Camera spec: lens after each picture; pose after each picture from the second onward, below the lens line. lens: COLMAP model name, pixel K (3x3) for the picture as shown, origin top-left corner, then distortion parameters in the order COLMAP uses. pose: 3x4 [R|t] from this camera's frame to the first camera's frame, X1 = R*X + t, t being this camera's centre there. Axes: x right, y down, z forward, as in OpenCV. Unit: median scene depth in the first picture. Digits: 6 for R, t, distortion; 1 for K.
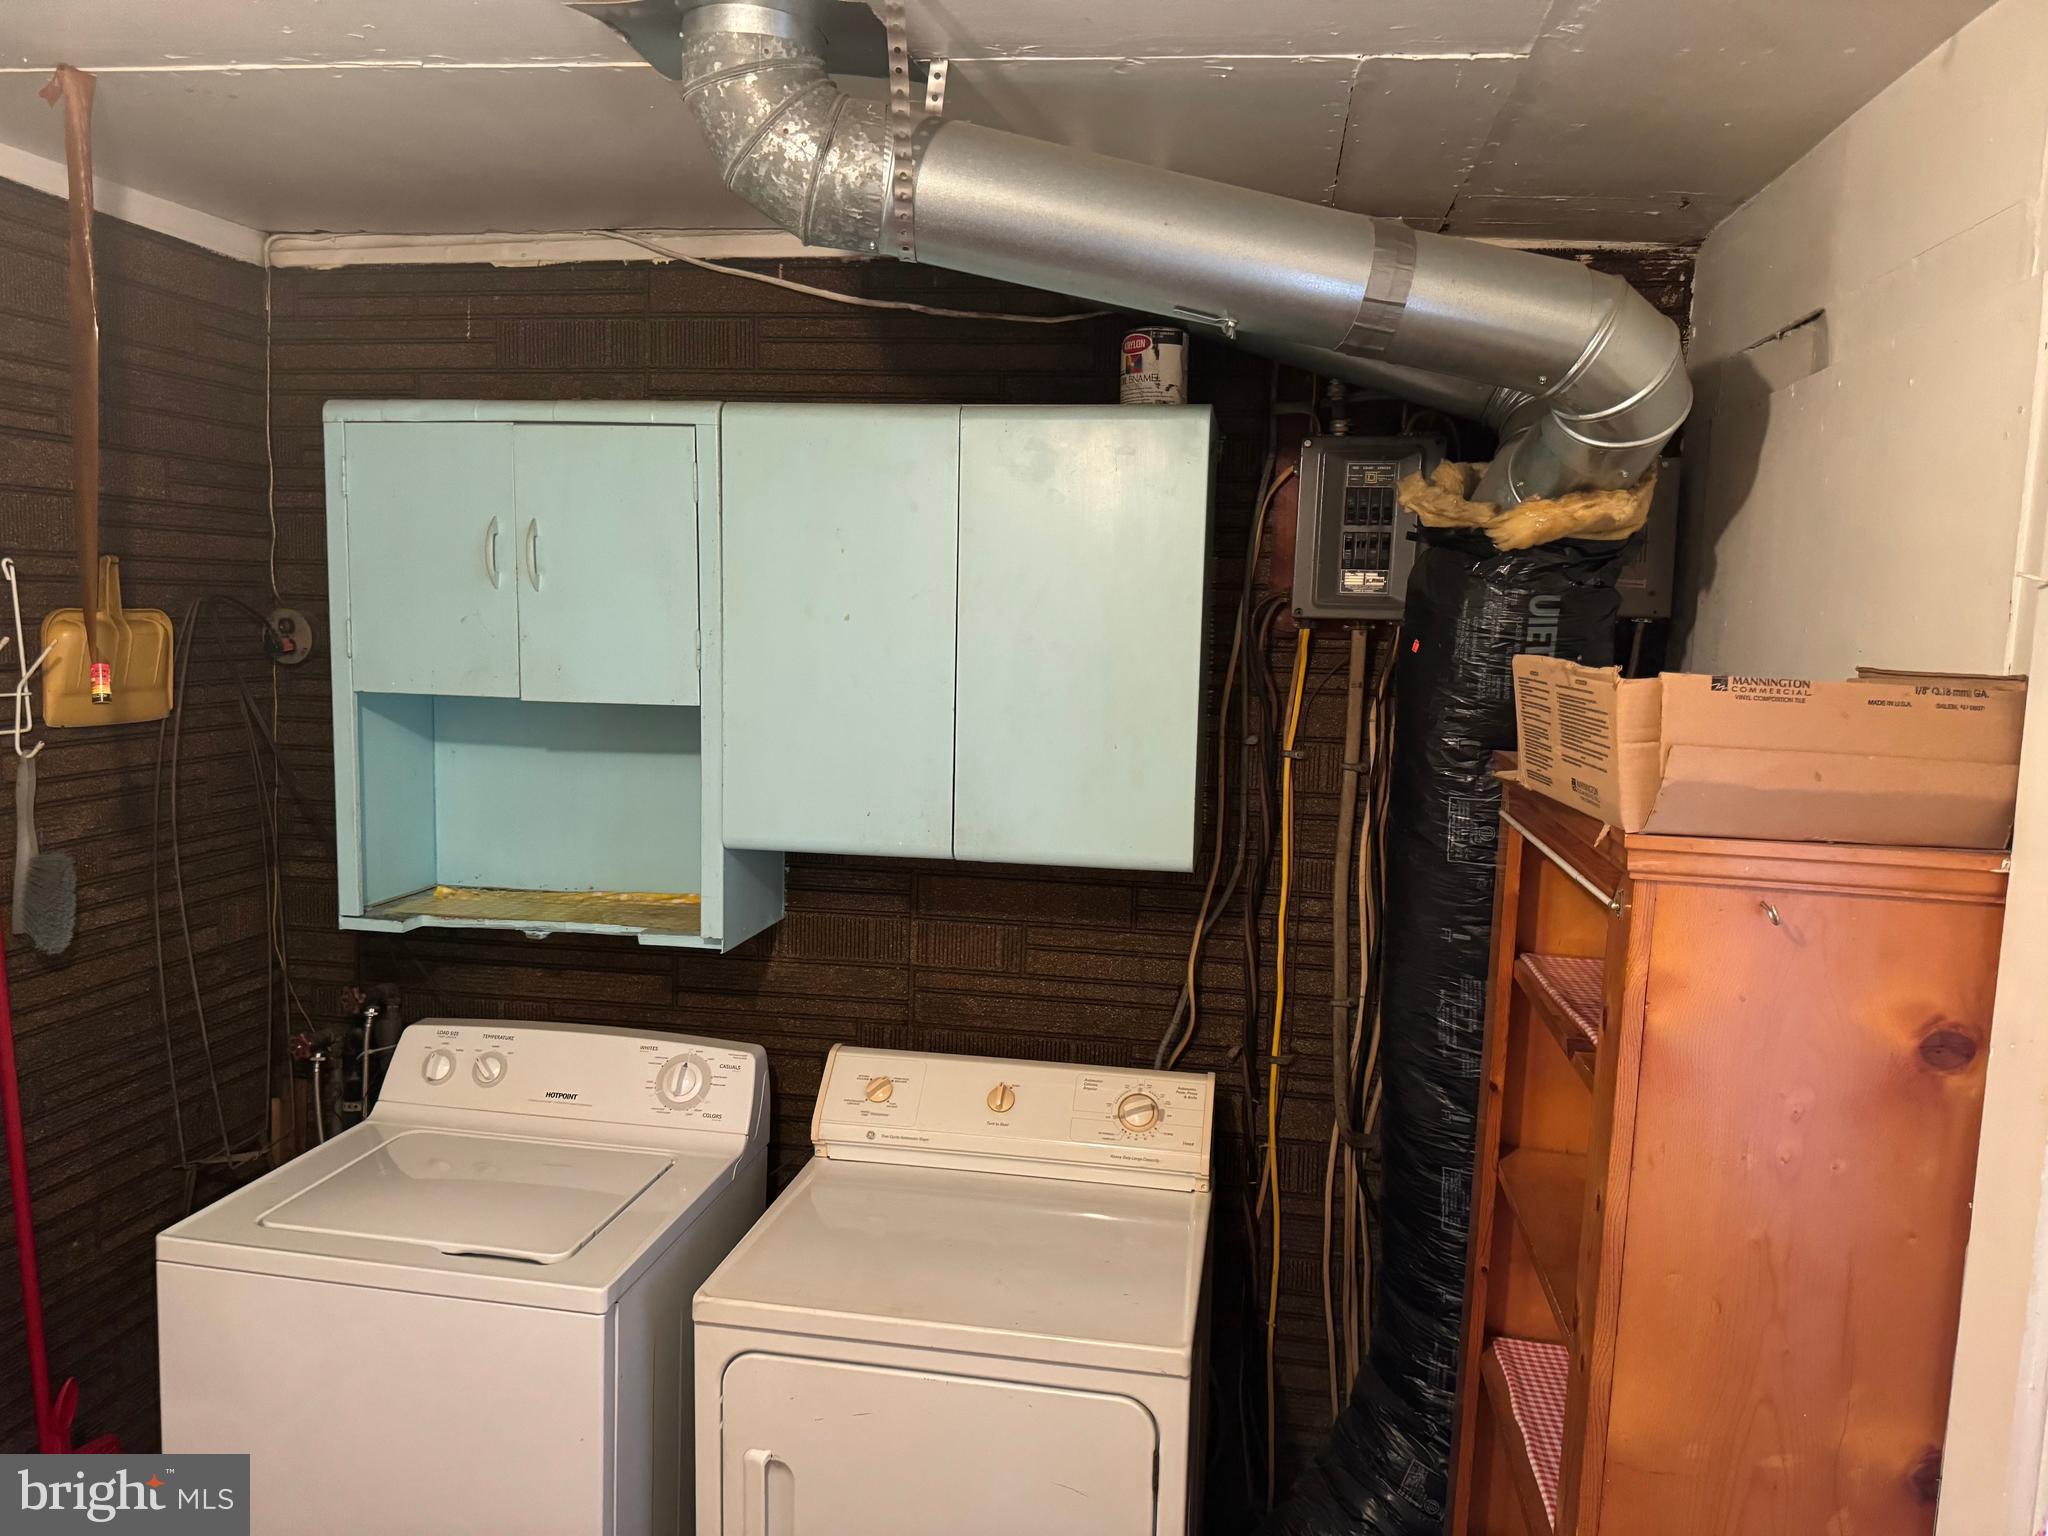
lens RADIAL K [[1442.7, 0, 1026.7], [0, 1442.7, 780.0], [0, 0, 1]] dist [0.102743, -0.139896]
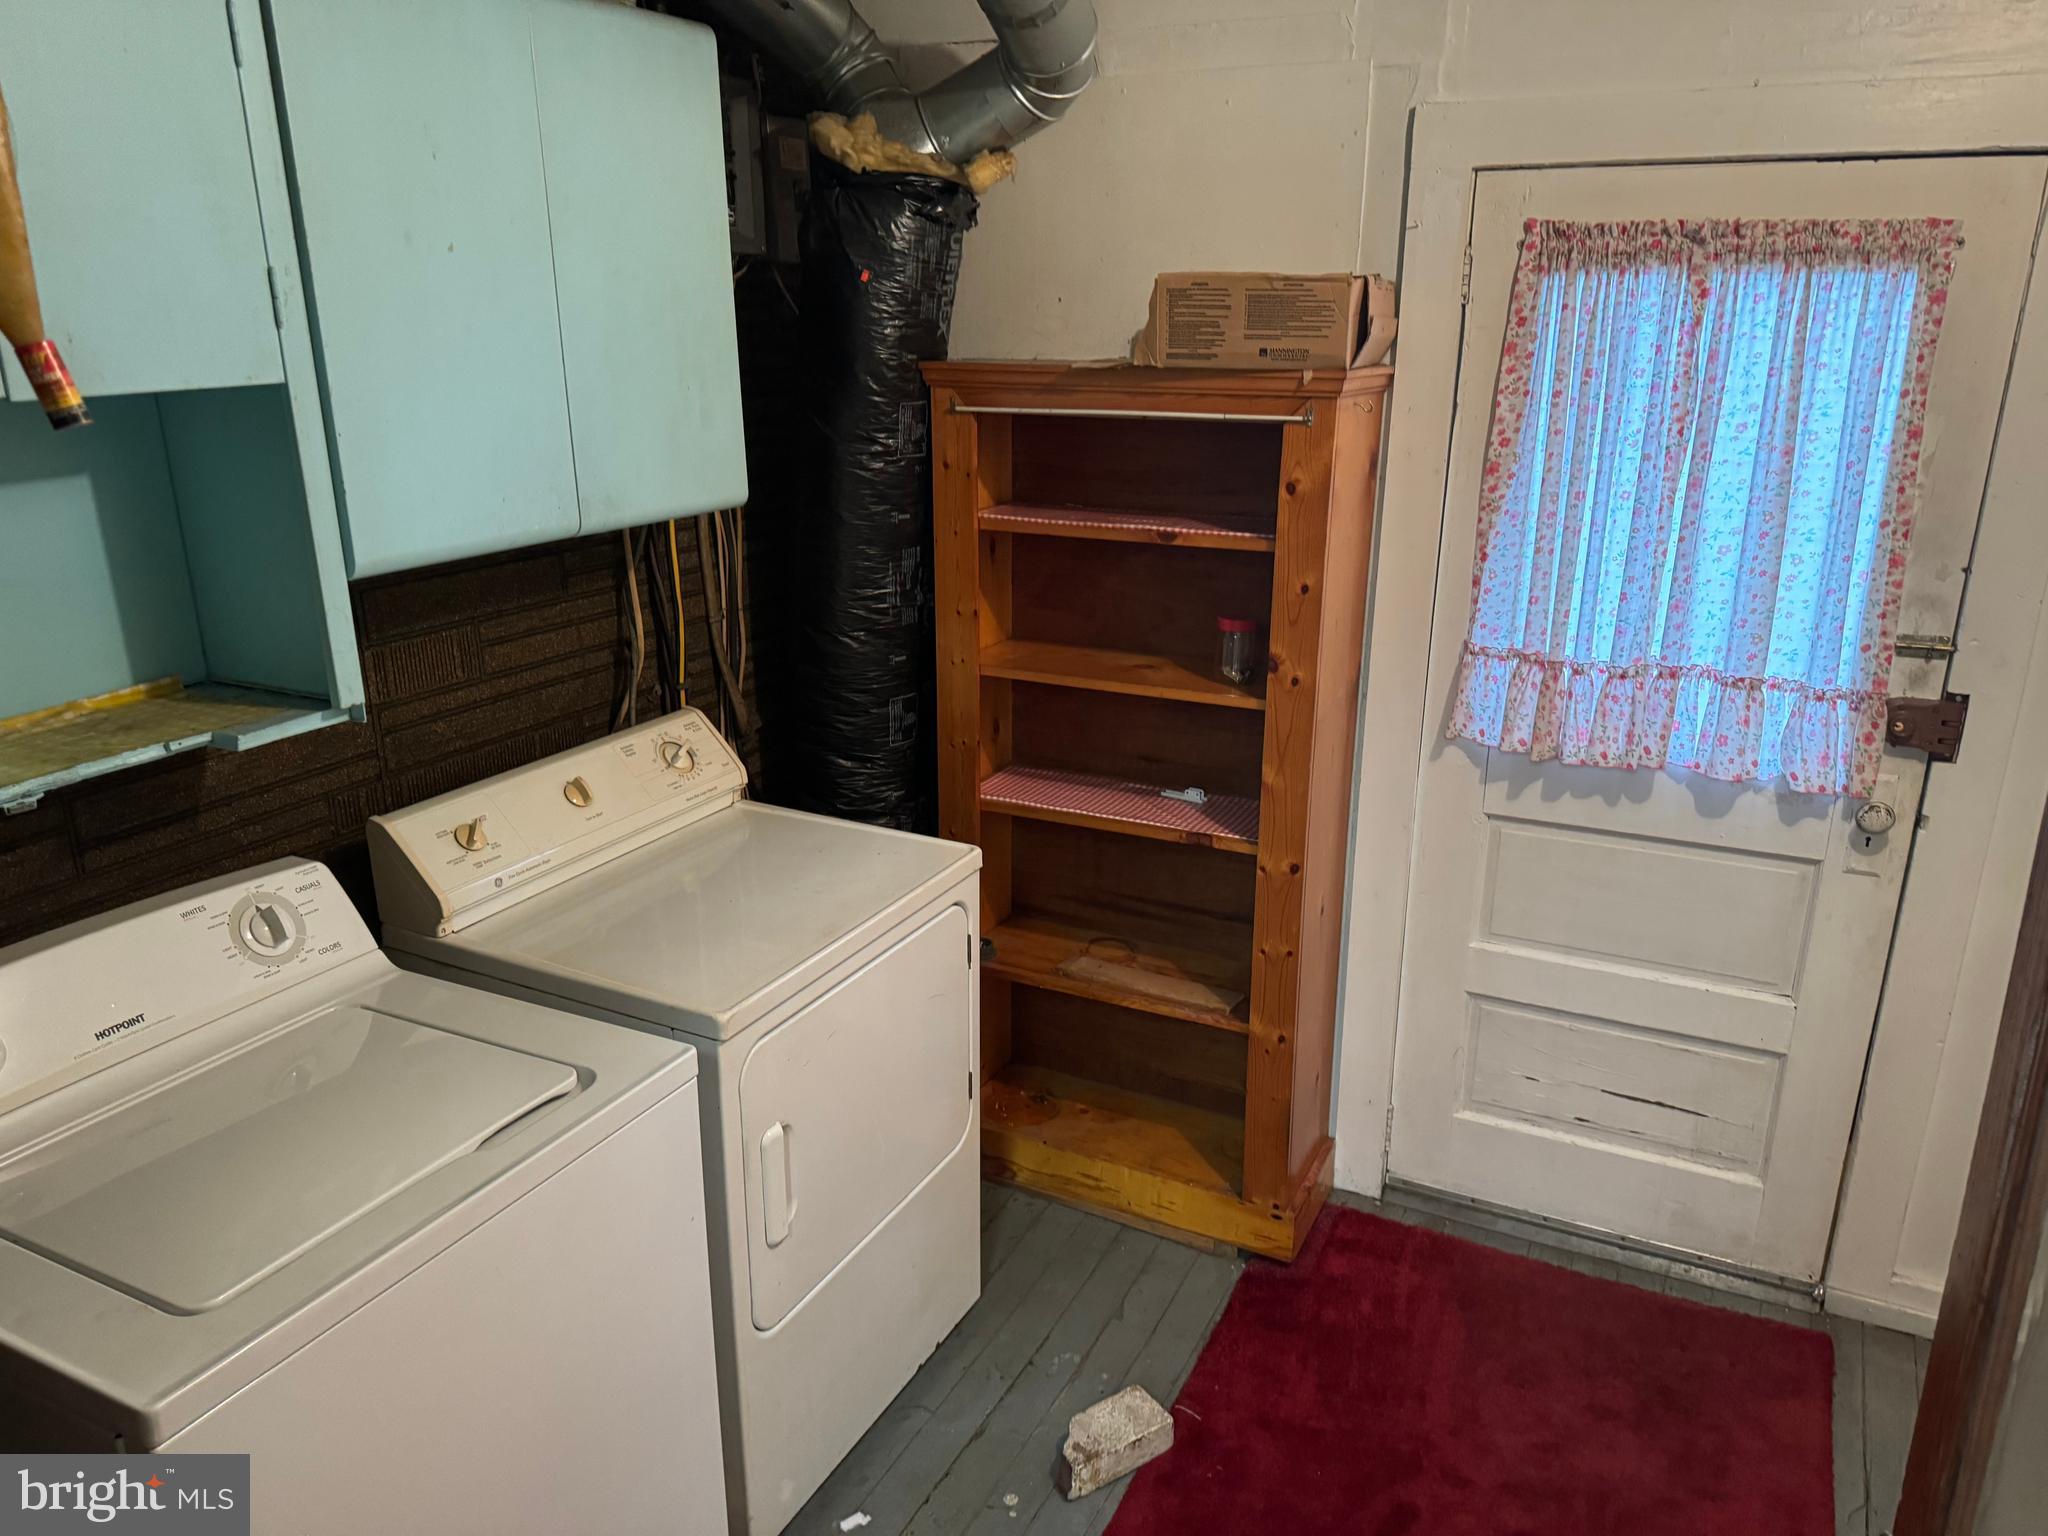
lens RADIAL K [[1442.7, 0, 1026.7], [0, 1442.7, 780.0], [0, 0, 1]] dist [0.102743, -0.139896]
pose [[0.298078, -0.322528, 0.898401, -0.767641], [0.120169, 0.946378, 0.299881, -0.036976], [-0.946947, 0.018572, 0.320853, 0.414111]]
